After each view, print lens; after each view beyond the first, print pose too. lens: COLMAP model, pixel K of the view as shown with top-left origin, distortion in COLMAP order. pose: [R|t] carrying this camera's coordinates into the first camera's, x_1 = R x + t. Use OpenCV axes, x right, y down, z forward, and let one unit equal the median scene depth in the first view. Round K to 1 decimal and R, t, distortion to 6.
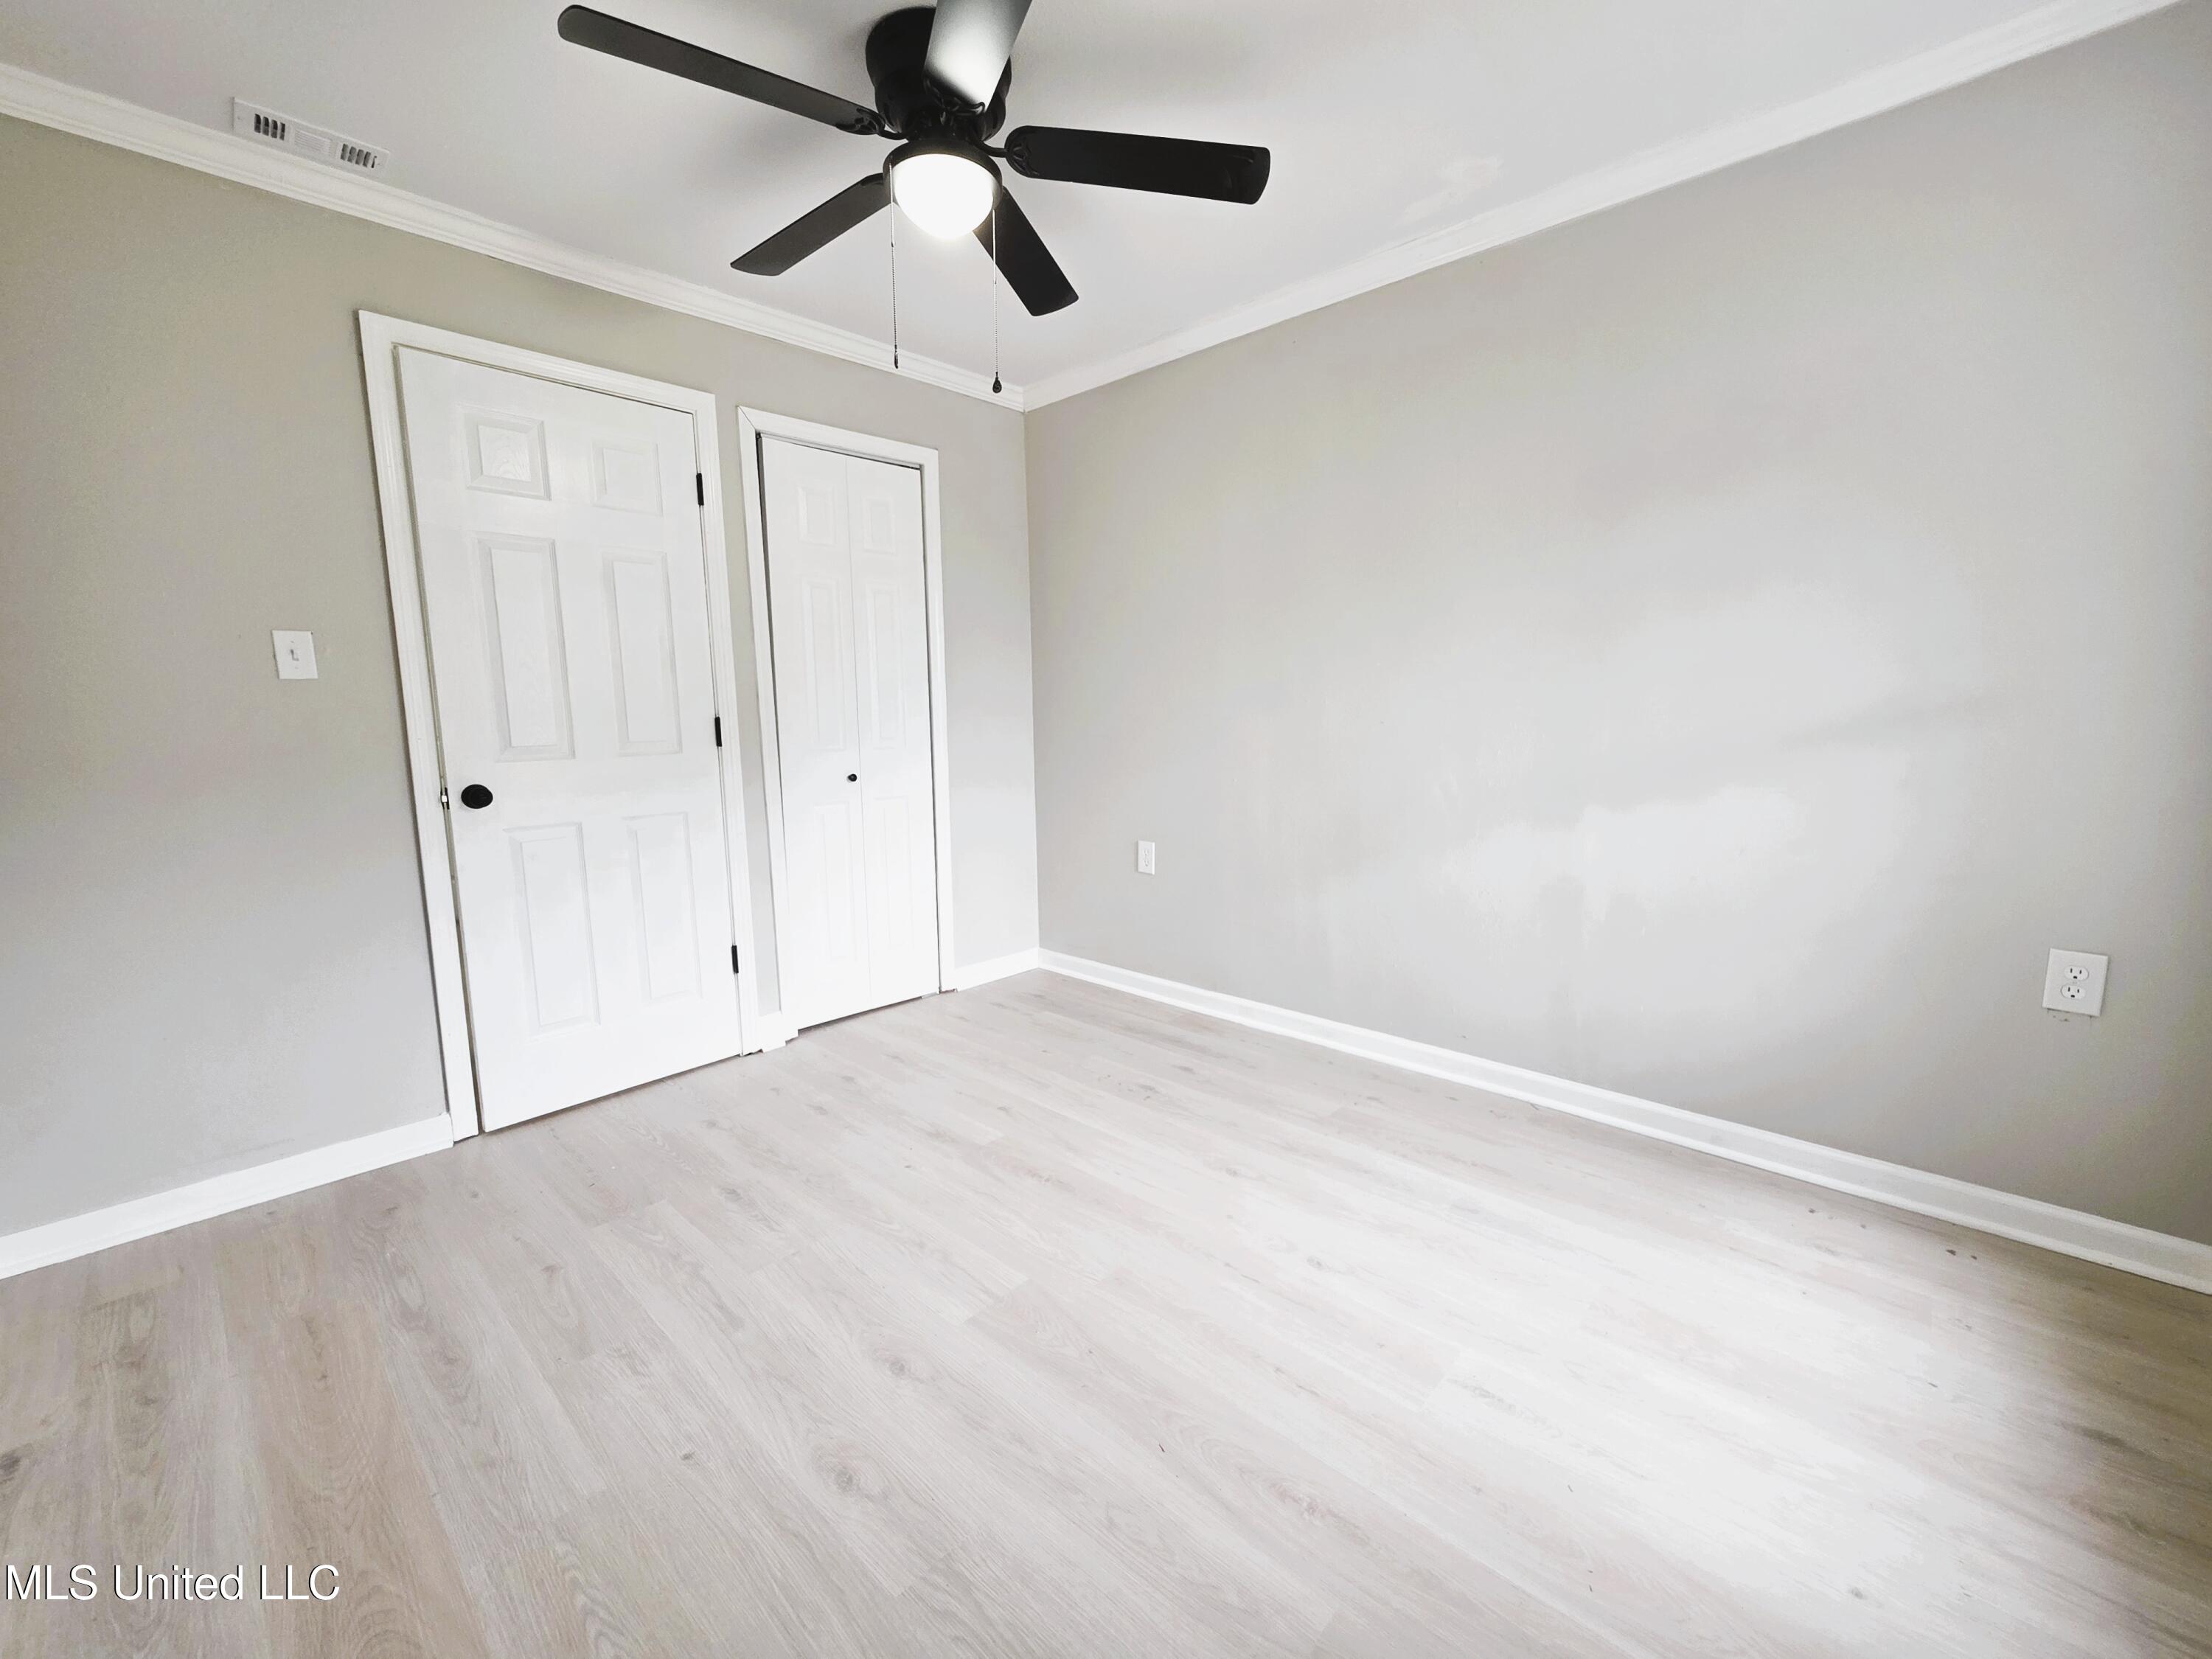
lens RADIAL K [[878.6, 0, 1114.5], [0, 878.6, 813.3], [0, 0, 1]] dist [0.003062, 0.000621]
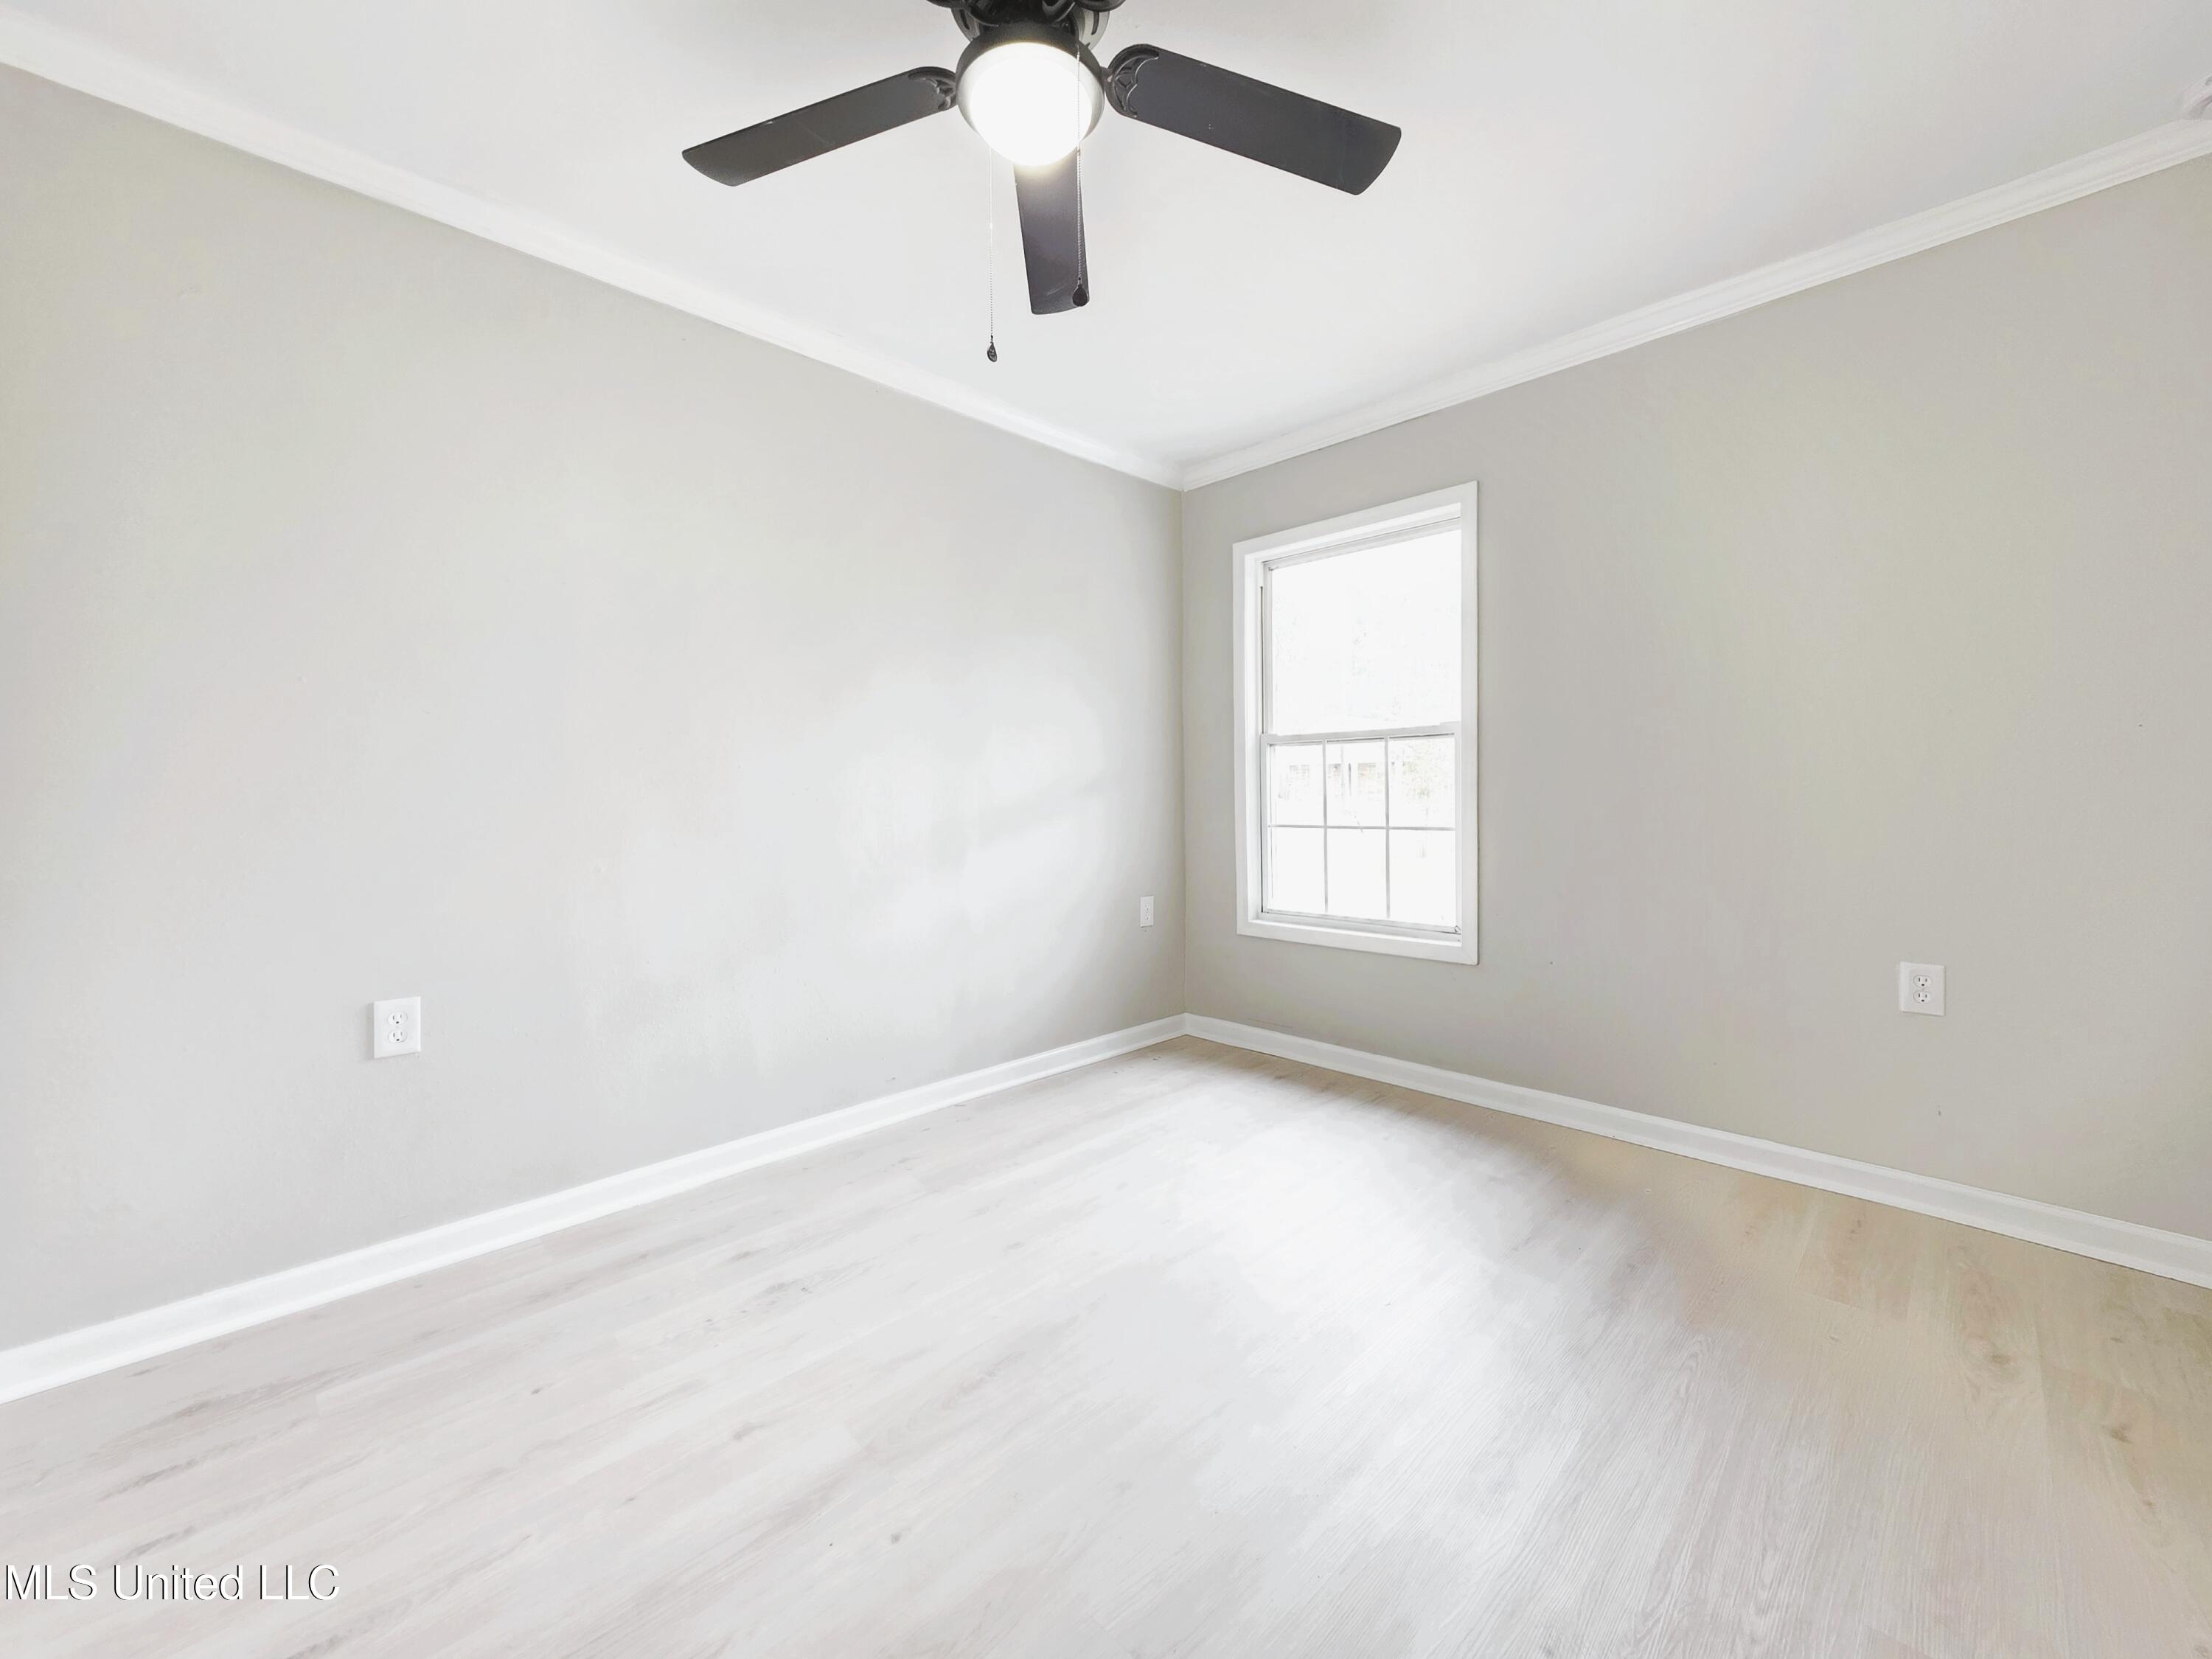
lens RADIAL K [[878.6, 0, 1114.5], [0, 878.6, 813.3], [0, 0, 1]] dist [0.003062, 0.000621]
pose [[0.042367, -0.024753, 0.998795, -0.698722], [0.113860, 0.993300, 0.019787, -0.062049], [-0.992593, 0.112885, 0.044901, 0.681673]]
